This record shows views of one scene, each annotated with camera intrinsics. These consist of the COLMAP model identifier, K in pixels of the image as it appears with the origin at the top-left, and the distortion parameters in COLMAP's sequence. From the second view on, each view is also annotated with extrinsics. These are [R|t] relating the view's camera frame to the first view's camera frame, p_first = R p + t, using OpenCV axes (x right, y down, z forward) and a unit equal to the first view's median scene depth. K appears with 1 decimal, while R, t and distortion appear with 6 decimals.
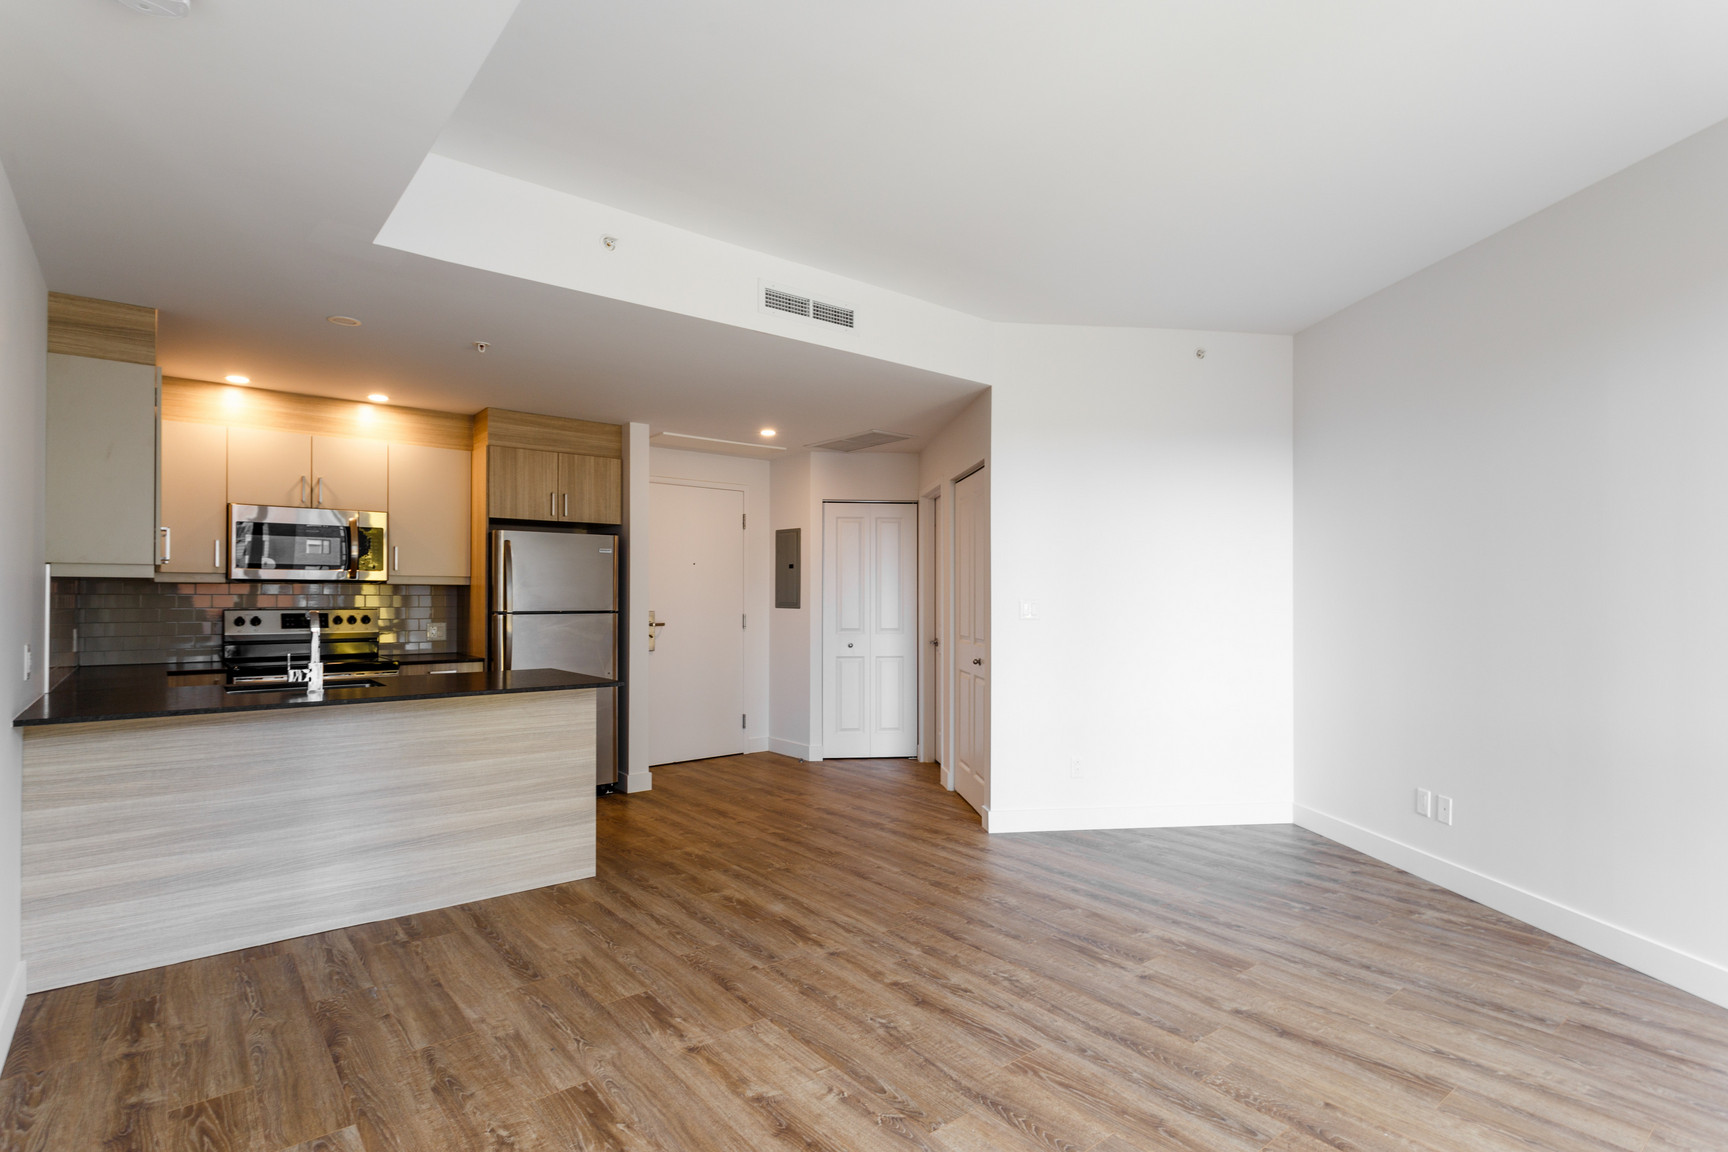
lens RADIAL K [[853.9, 0, 863.0], [0, 853.9, 597.2], [0, 0, 1]] dist [-0.000345, -0.000016]
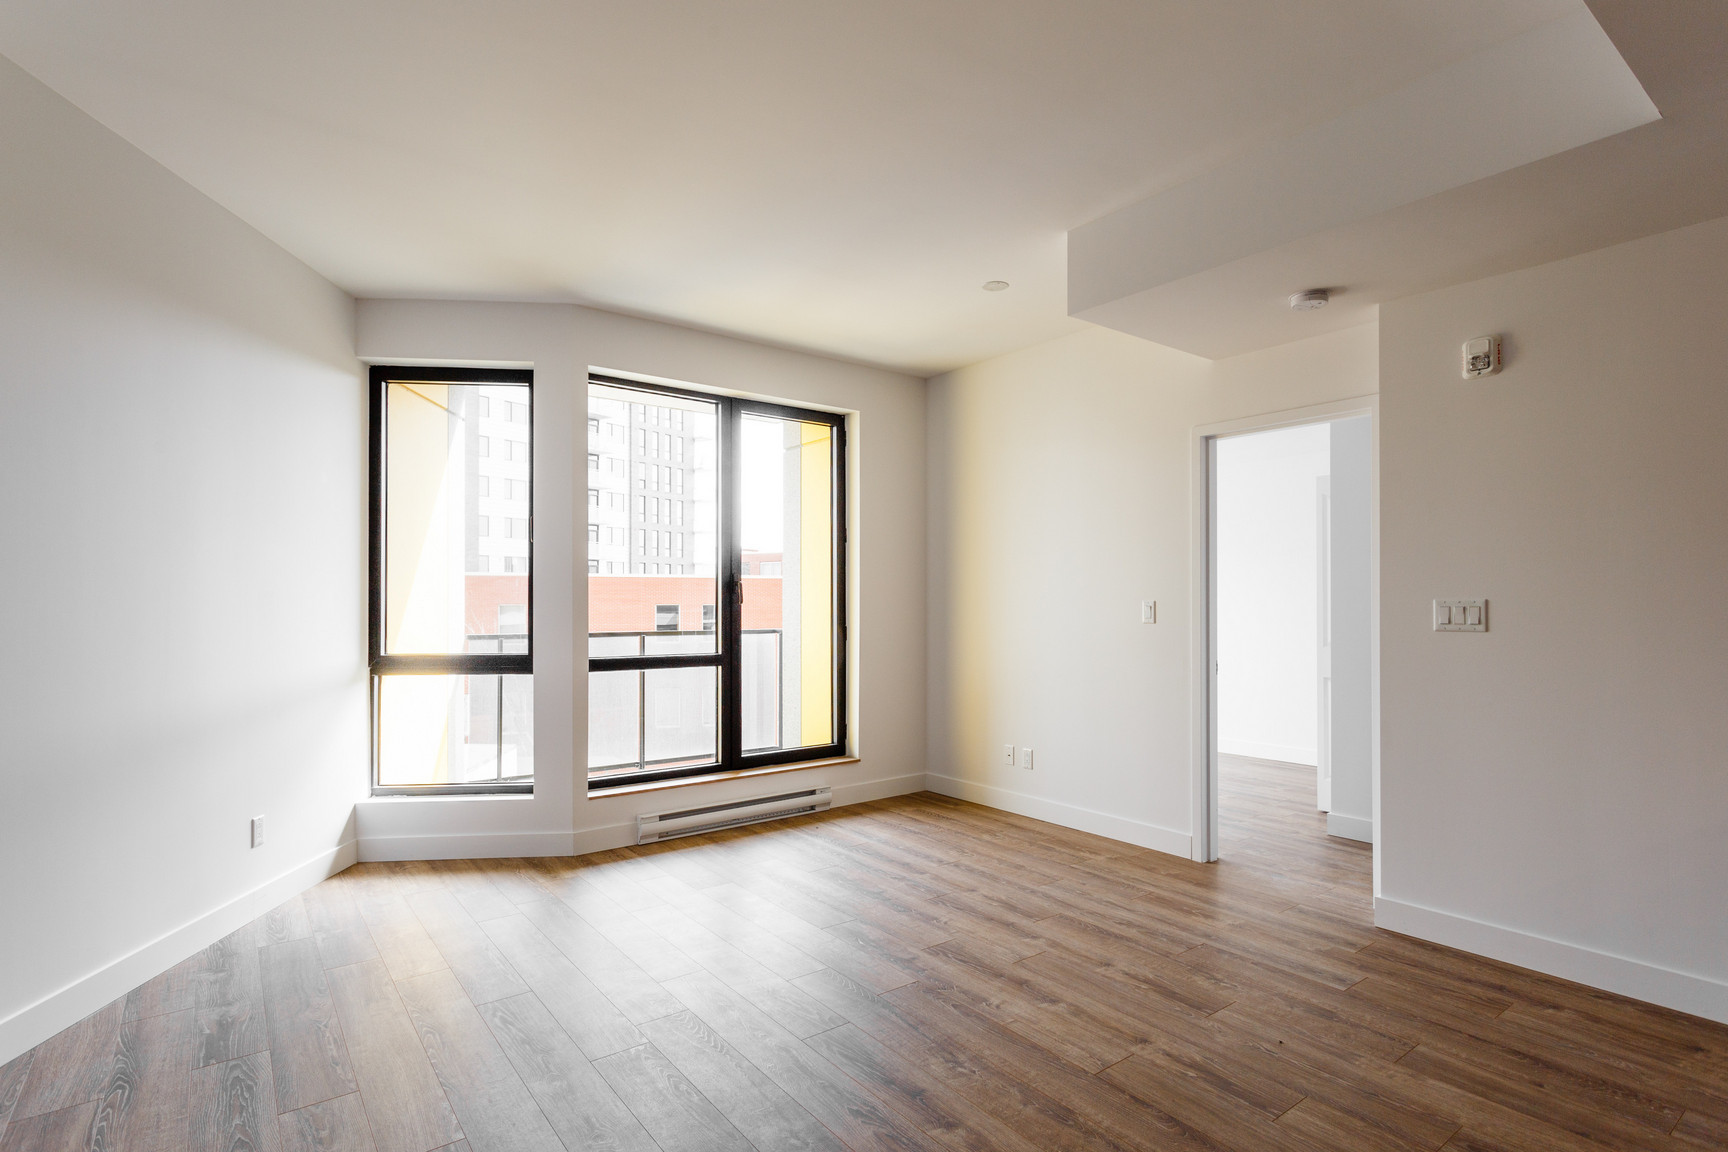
lens RADIAL K [[853.9, 0, 863.0], [0, 853.9, 597.2], [0, 0, 1]] dist [-0.000345, -0.000016]
pose [[-0.999390, 0.001445, 0.034904, 0.098893], [0.001106, 0.999952, -0.009708, 0.006056], [-0.034916, -0.009663, -0.999344, 2.001654]]
